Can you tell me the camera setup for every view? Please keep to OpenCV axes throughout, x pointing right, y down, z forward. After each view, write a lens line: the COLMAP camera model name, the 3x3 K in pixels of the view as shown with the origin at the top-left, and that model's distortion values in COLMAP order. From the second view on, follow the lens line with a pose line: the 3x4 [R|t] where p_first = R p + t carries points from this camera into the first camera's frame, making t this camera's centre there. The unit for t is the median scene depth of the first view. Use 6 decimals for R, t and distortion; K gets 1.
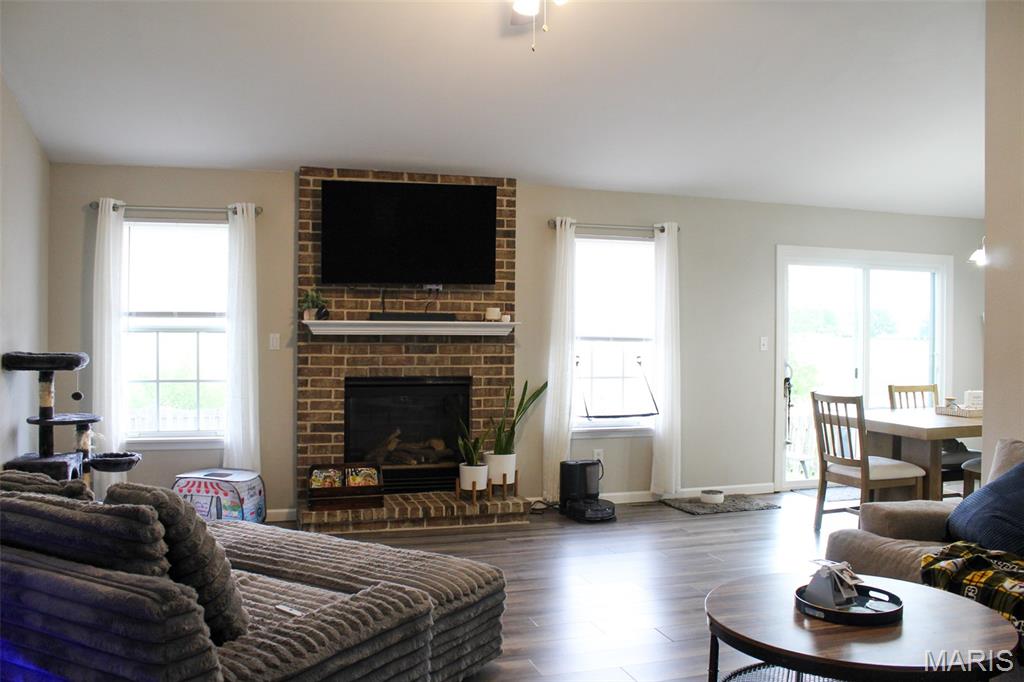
lens RADIAL K [[853.0, 0, 512.0], [0, 853.0, 341.0], [0, 0, 1]] dist [-0.181864, 0.158212]
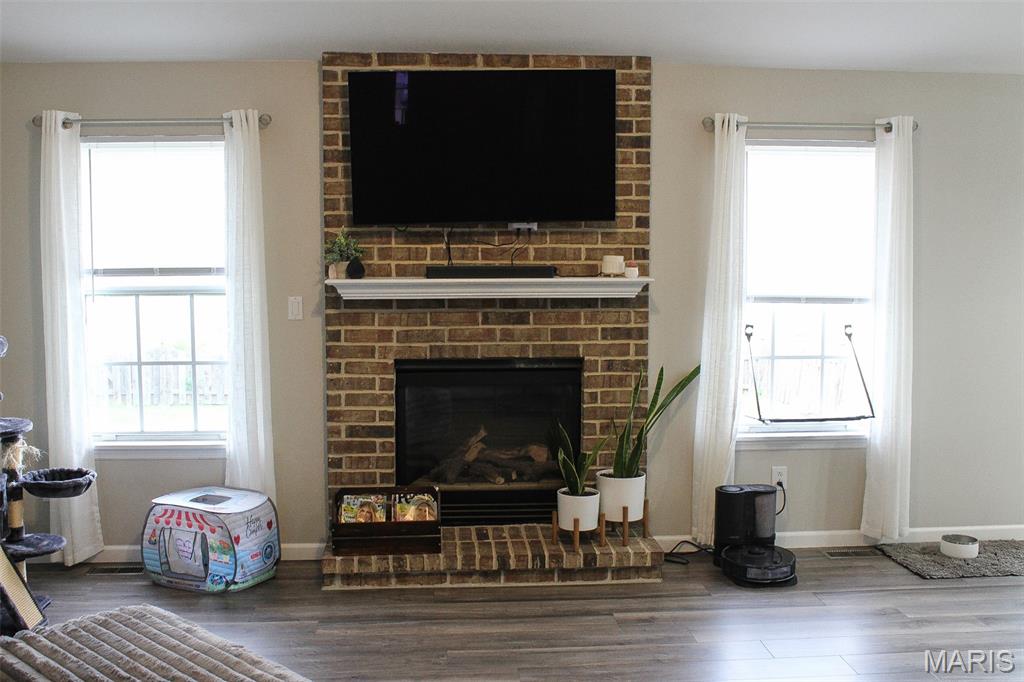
lens RADIAL K [[1045.5, 0, 512.0], [0, 1045.5, 341.0], [0, 0, 1]] dist [-0.139721, 0.162799]
pose [[0.974156, 0.013436, -0.225476, 0.085486], [0.005532, 0.996511, 0.083280, -0.041353], [0.225809, -0.082375, 0.970683, 0.192194]]
